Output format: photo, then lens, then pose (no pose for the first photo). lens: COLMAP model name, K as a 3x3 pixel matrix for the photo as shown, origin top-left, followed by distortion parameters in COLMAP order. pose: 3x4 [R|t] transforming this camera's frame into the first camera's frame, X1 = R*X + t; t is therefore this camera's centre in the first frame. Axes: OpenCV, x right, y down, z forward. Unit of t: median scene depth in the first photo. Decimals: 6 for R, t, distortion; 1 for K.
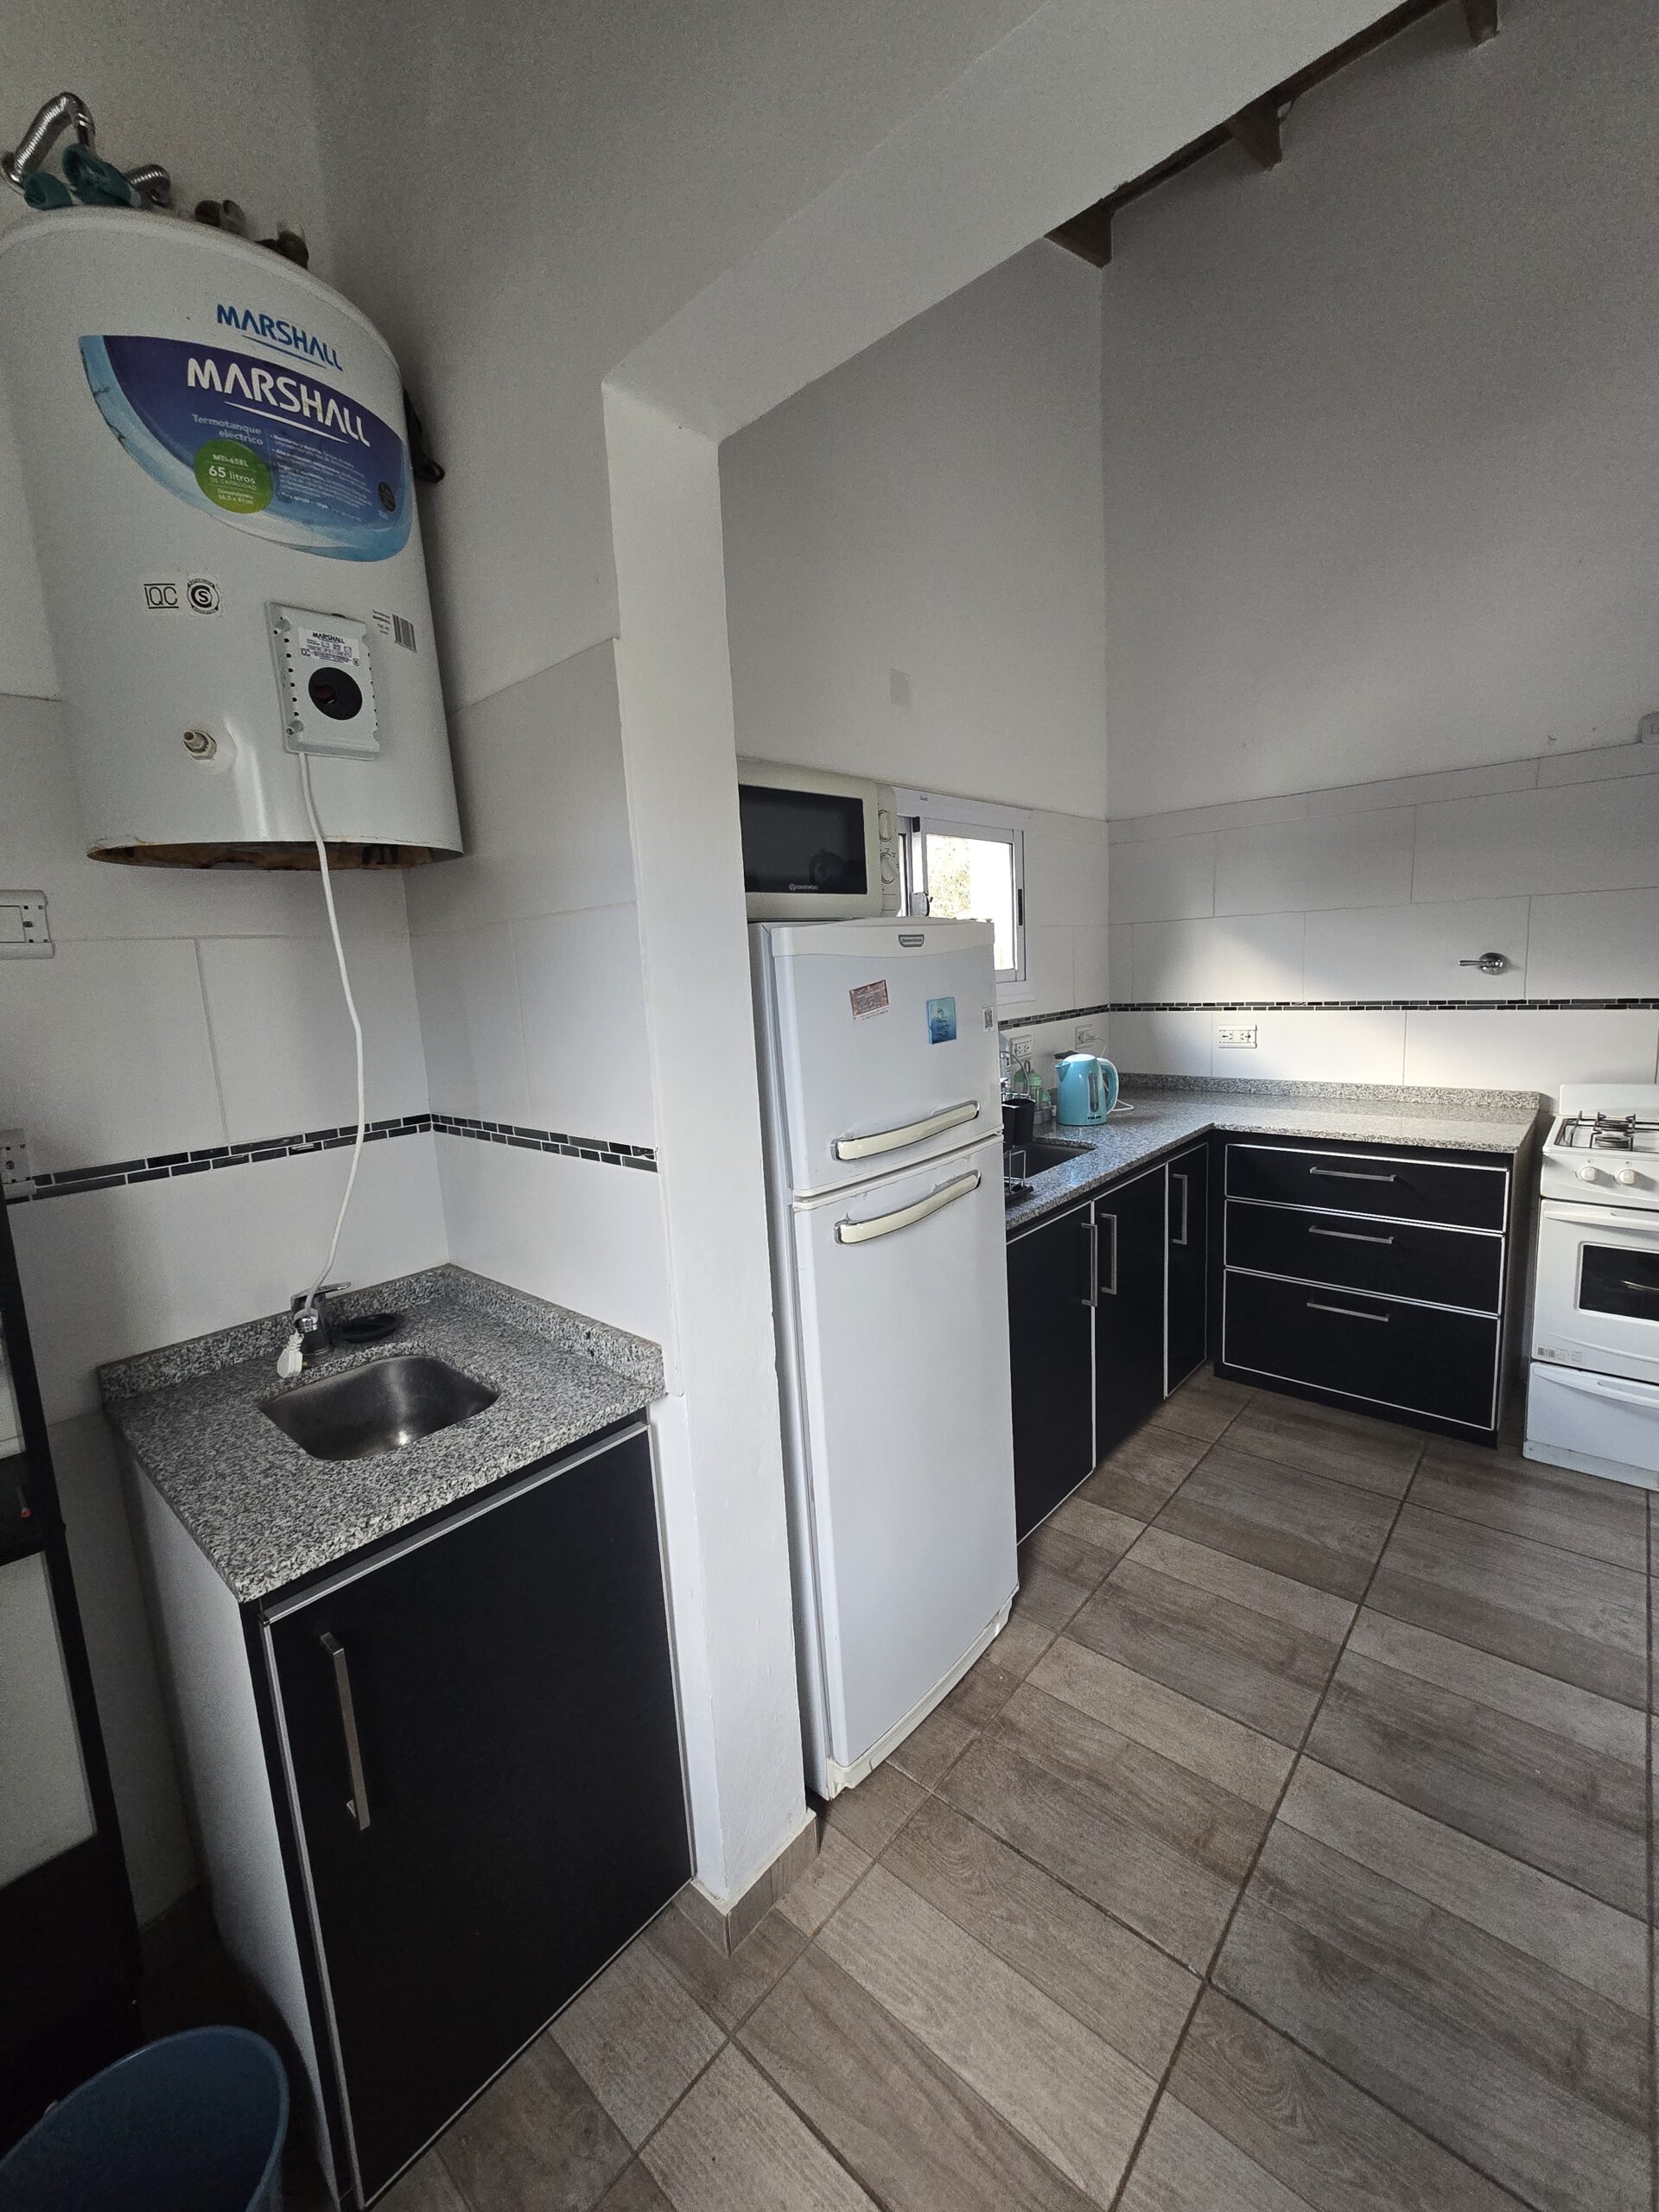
lens RADIAL K [[908.2, 0, 842.7], [0, 908.2, 1090.6], [0, 0, 1]] dist [0.001495, 0.000036]
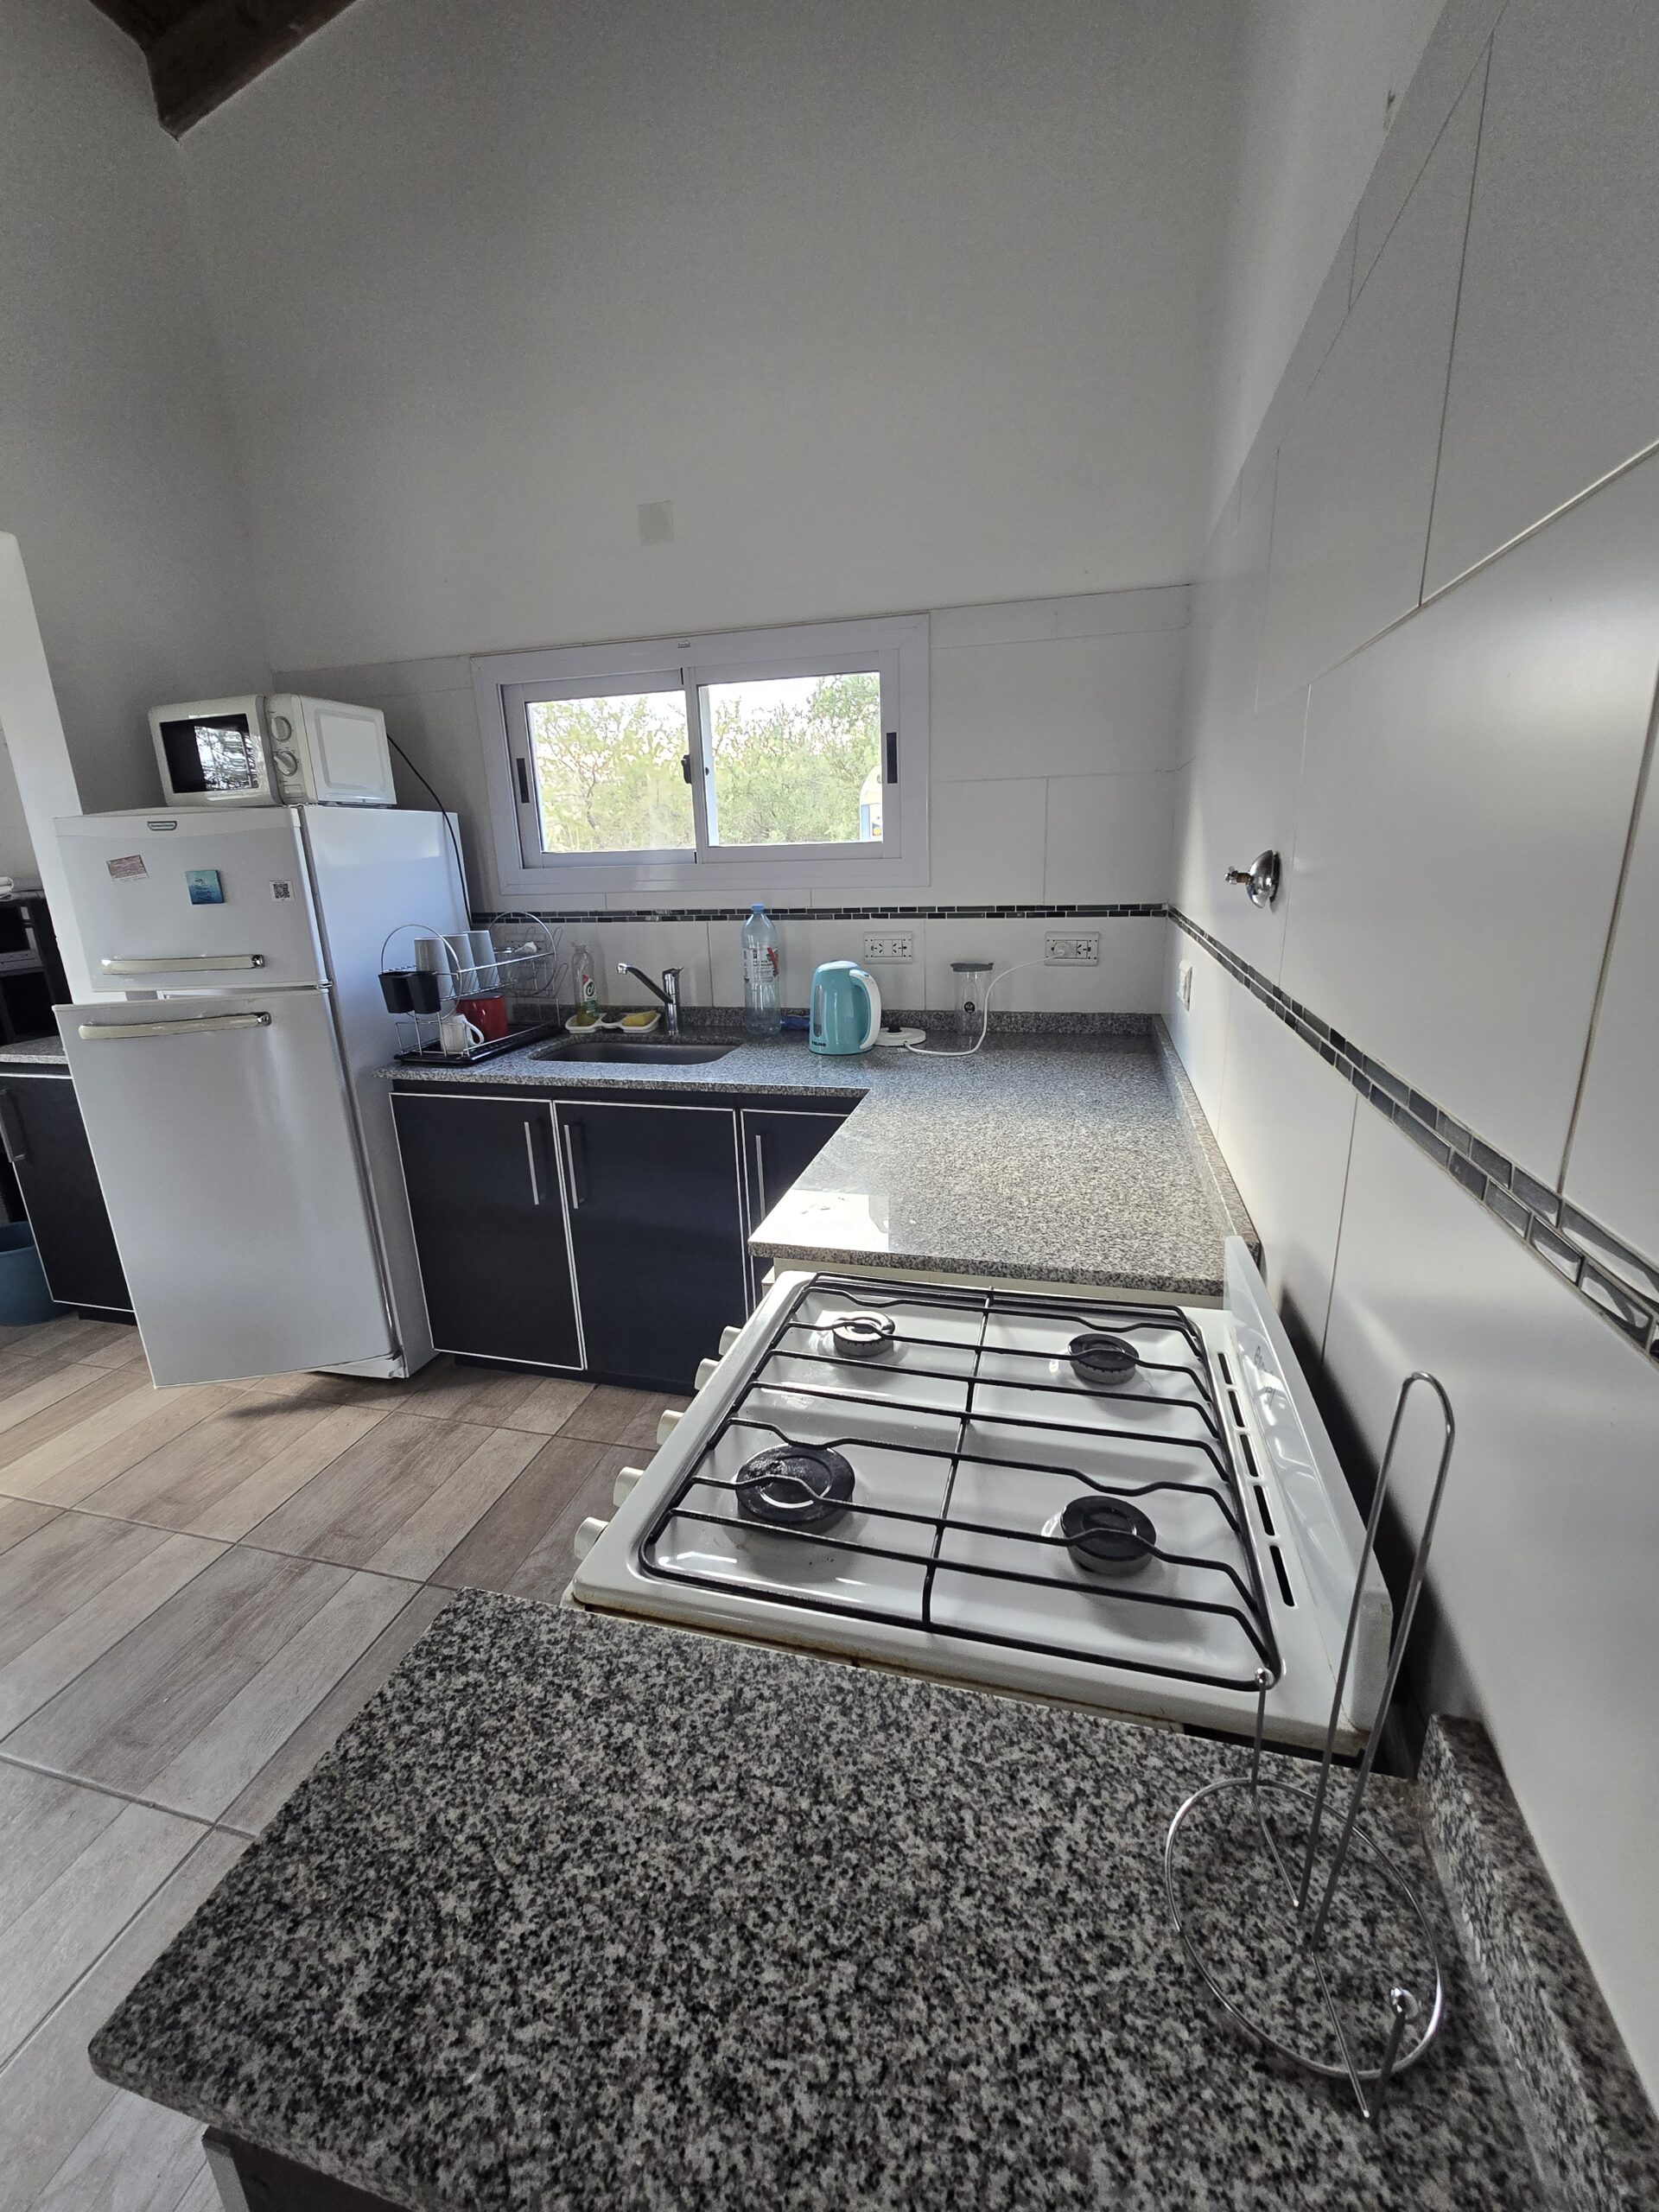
lens RADIAL K [[908.2, 0, 829.2], [0, 908.2, 1101.6], [0, 0, 1]] dist [0.001495, 0.000036]
pose [[0.437491, 0.276313, -0.855718, 2.355955], [-0.116925, 0.961020, 0.250537, -0.291745], [0.891589, -0.009553, 0.452746, 1.613669]]
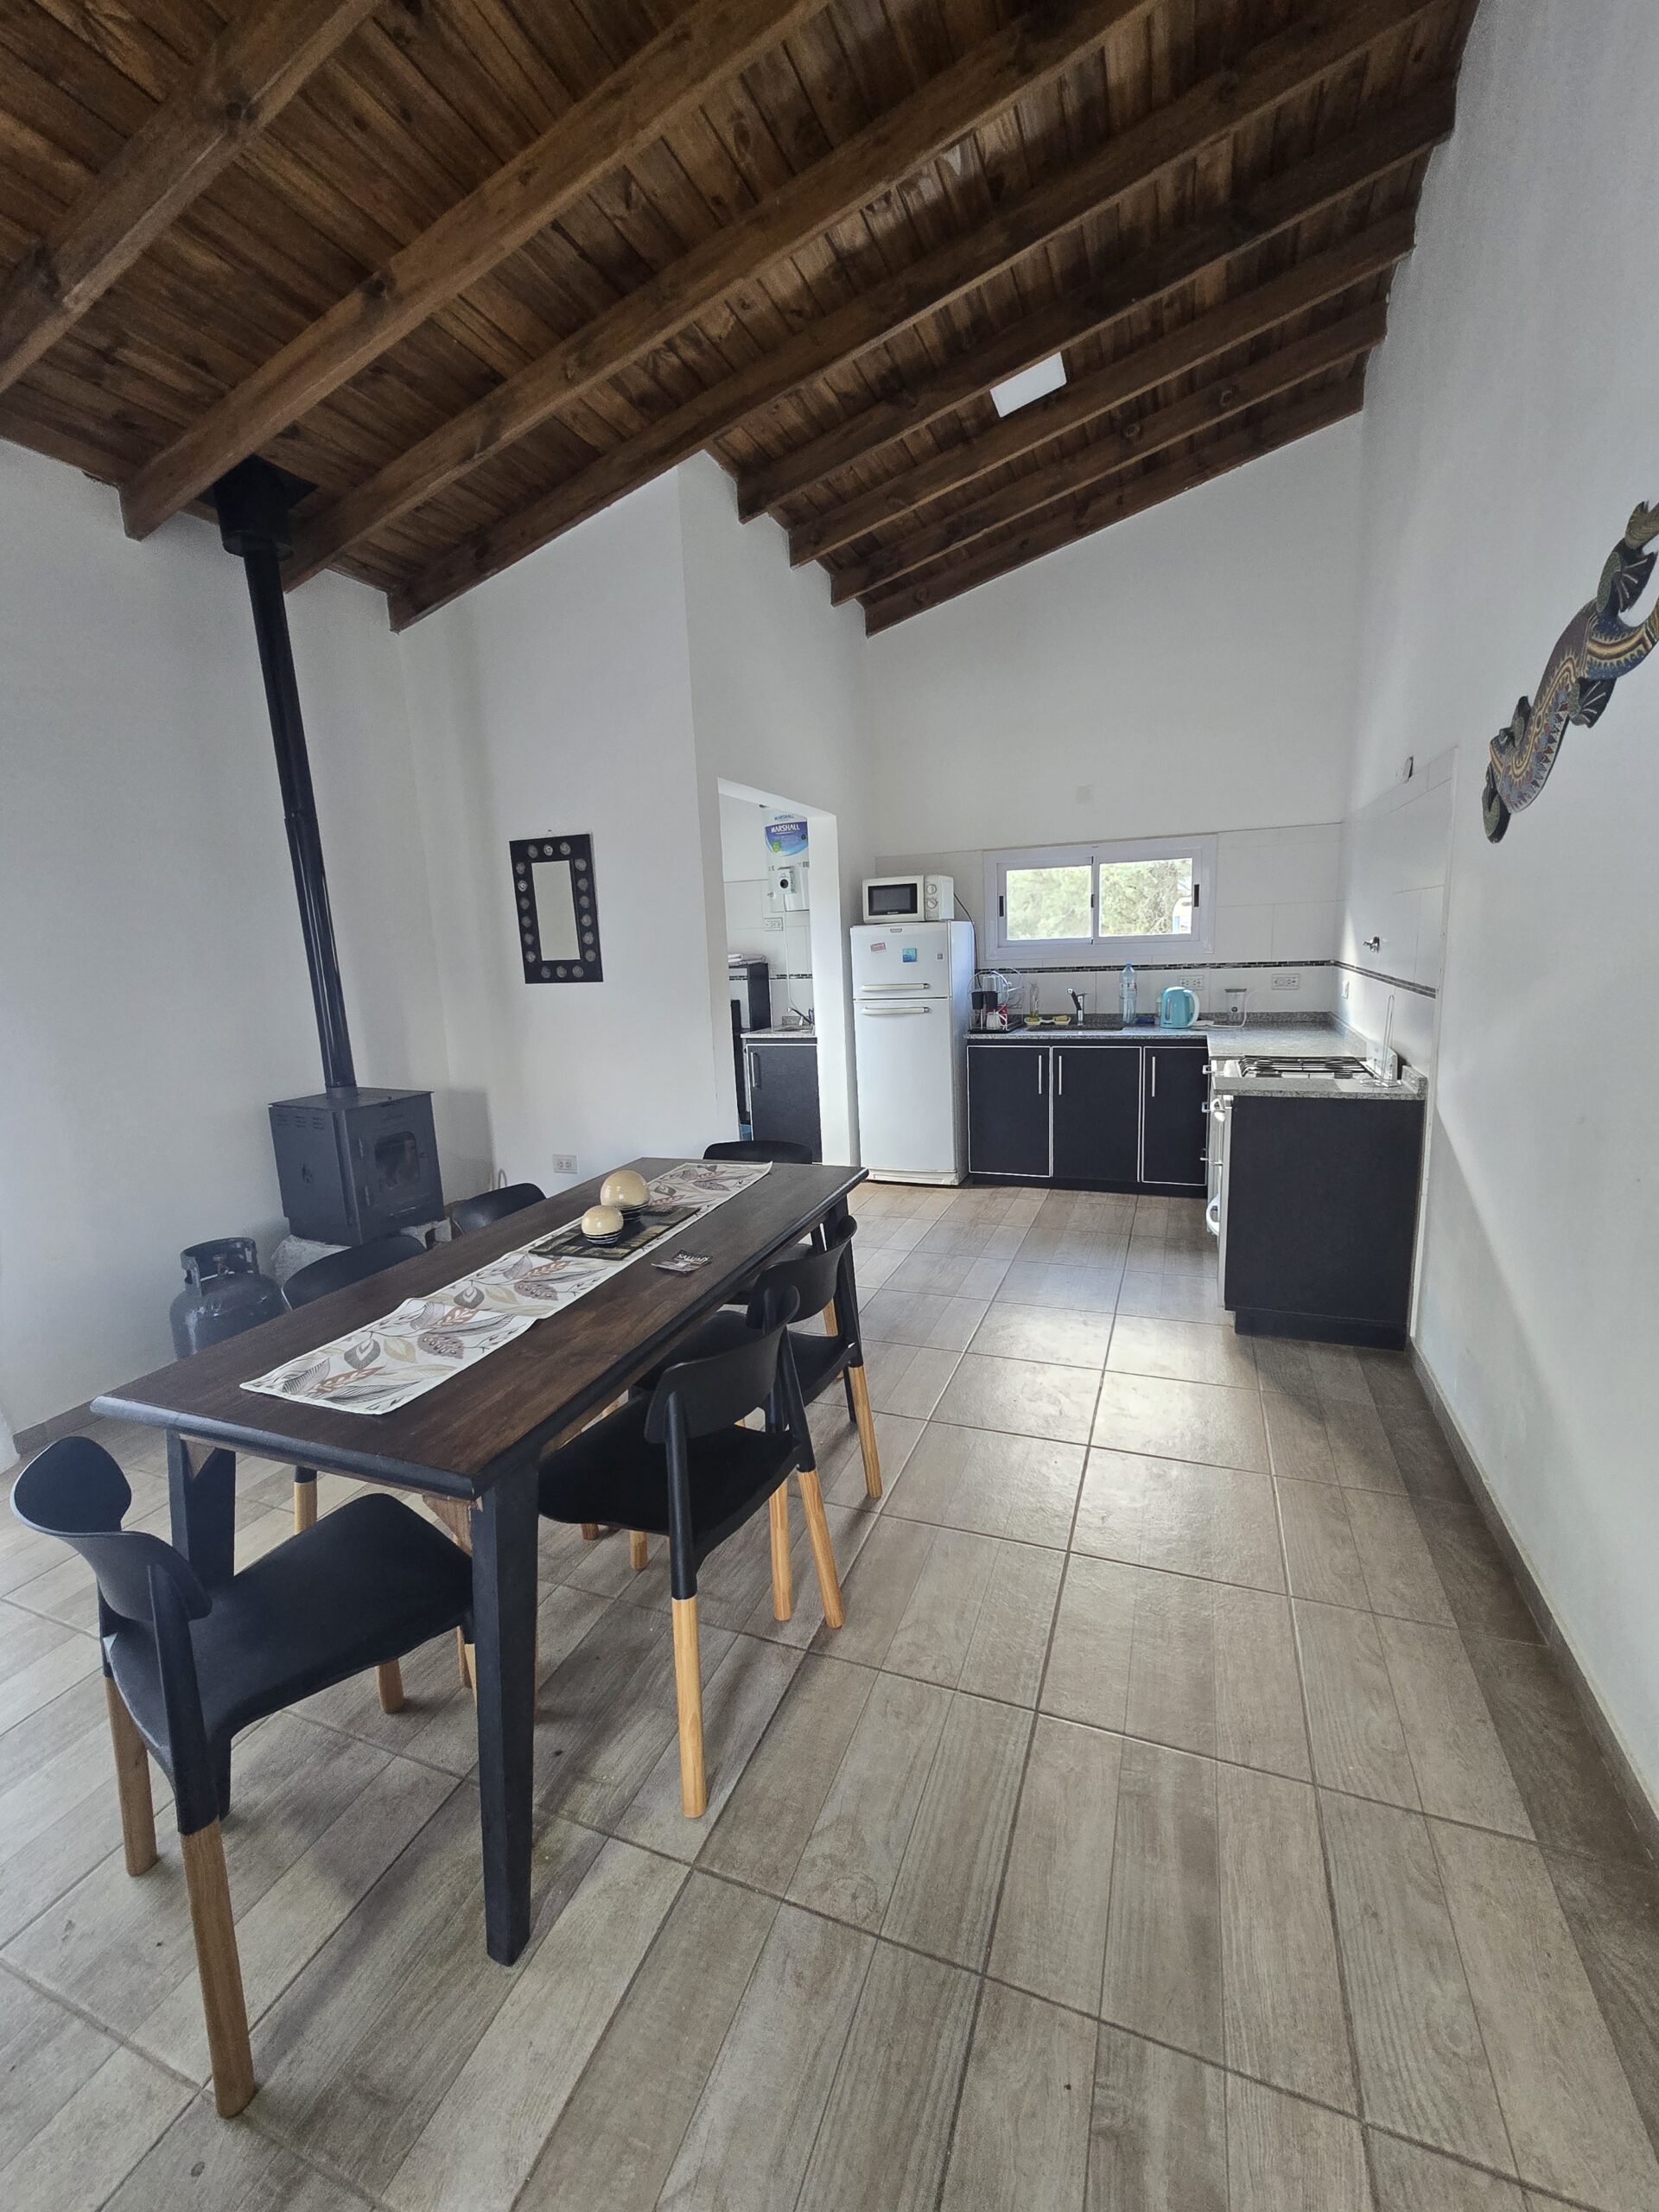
lens RADIAL K [[908.2, 0, 835.2], [0, 908.2, 1087.5], [0, 0, 1]] dist [0.001495, 0.000036]
pose [[0.335422, 0.186155, -0.923492, 4.103141], [-0.110954, 0.981266, 0.157501, -0.128709], [0.935511, 0.049636, 0.349793, -0.439369]]
